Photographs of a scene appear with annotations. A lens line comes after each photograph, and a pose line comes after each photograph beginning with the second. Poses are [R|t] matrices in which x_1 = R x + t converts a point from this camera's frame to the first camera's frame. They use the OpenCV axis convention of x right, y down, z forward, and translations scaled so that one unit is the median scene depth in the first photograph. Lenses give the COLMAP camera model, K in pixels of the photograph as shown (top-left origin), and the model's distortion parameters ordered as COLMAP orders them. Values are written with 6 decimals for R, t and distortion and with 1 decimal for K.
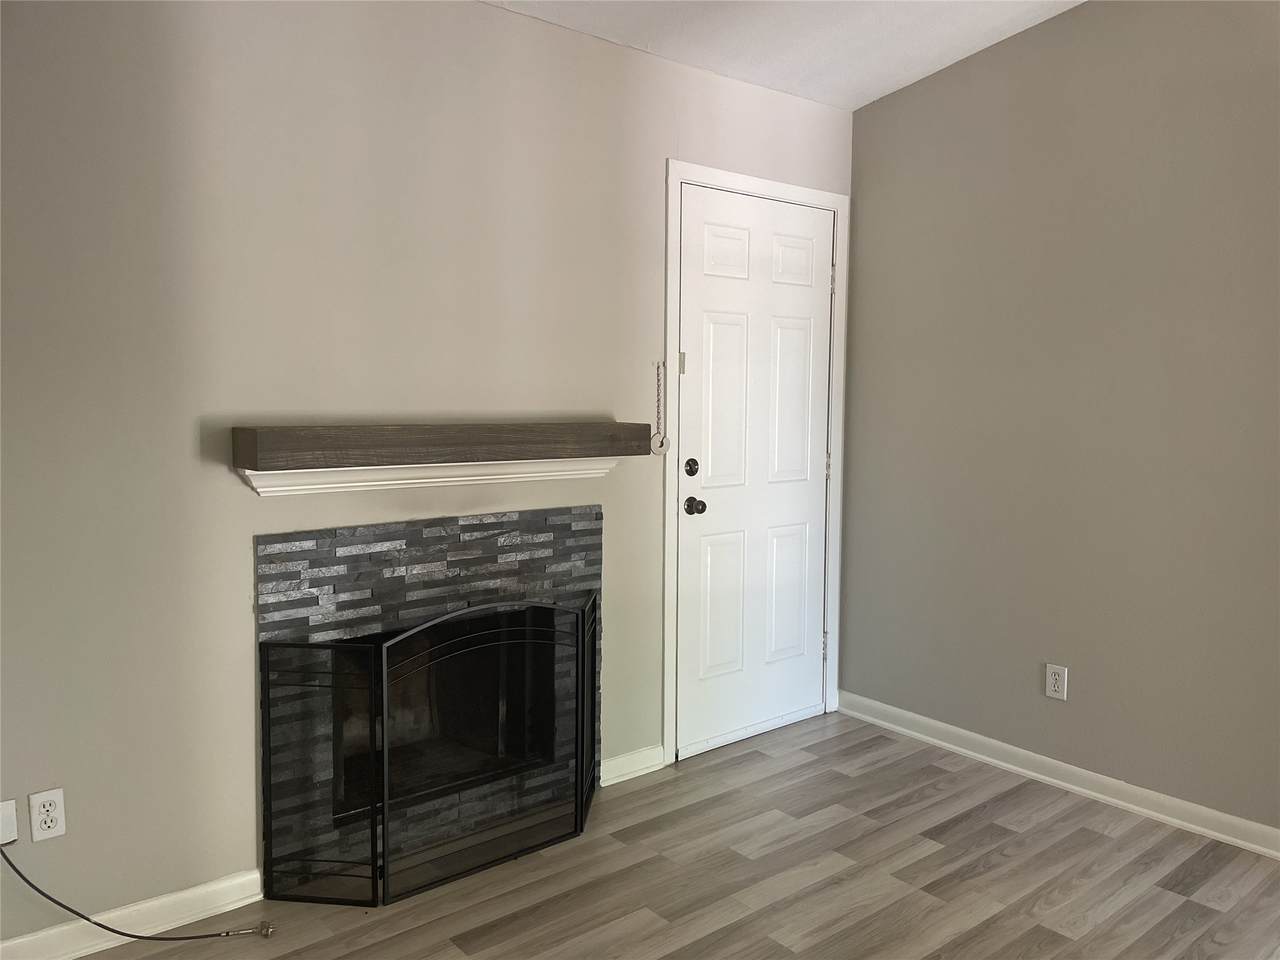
lens RADIAL K [[976.4, 0, 634.1], [0, 976.4, 472.2], [0, 0, 1]] dist [0.044600, -0.050745]
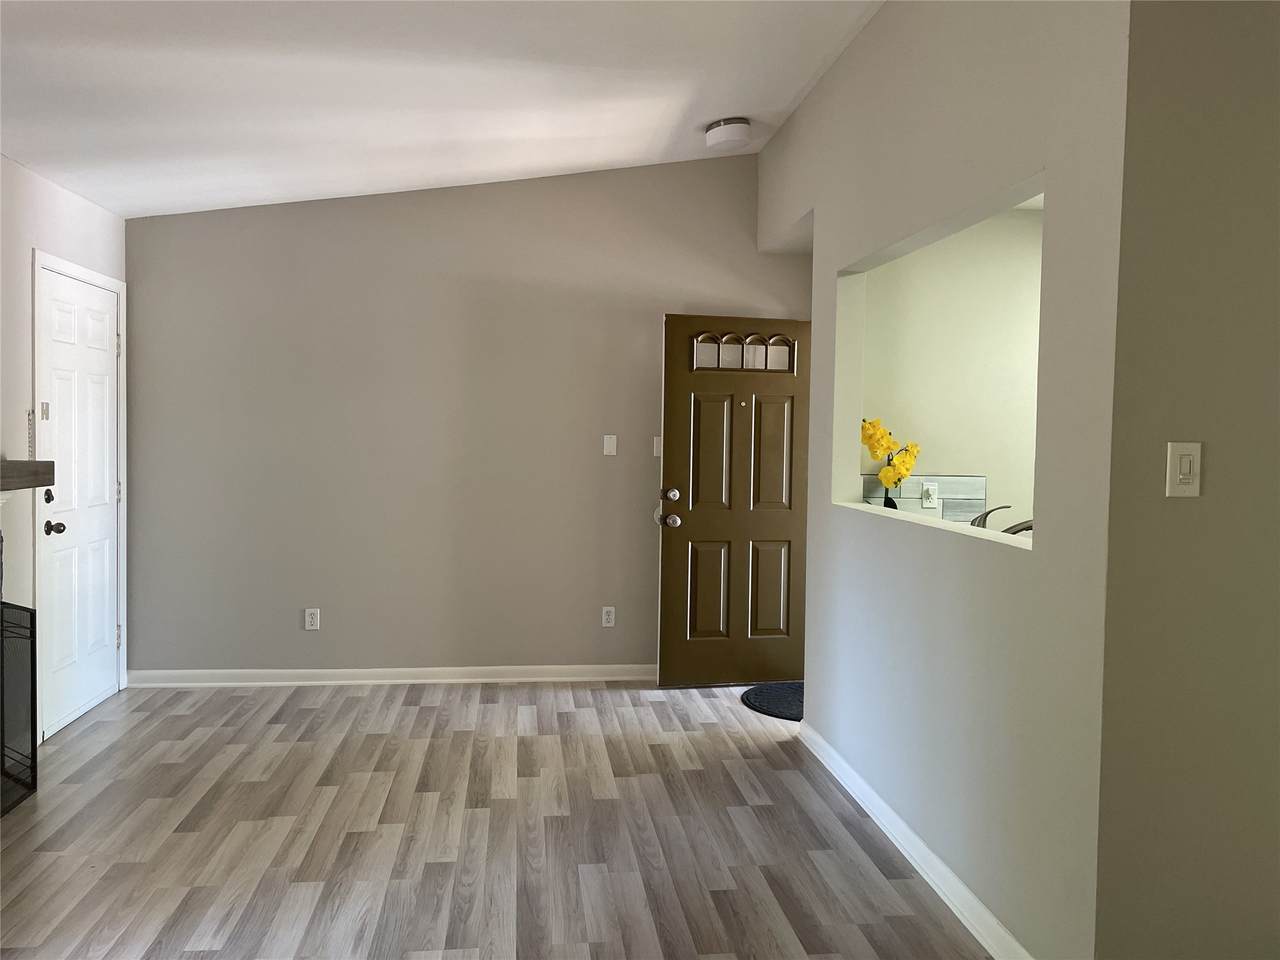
lens RADIAL K [[976.4, 0, 634.4], [0, 976.4, 474.0], [0, 0, 1]] dist [0.044600, -0.050745]
pose [[0.546704, -0.034756, 0.836604, -0.608135], [0.061097, 0.998131, 0.001541, 0.010663], [-0.835094, 0.050272, 0.547806, -0.308761]]
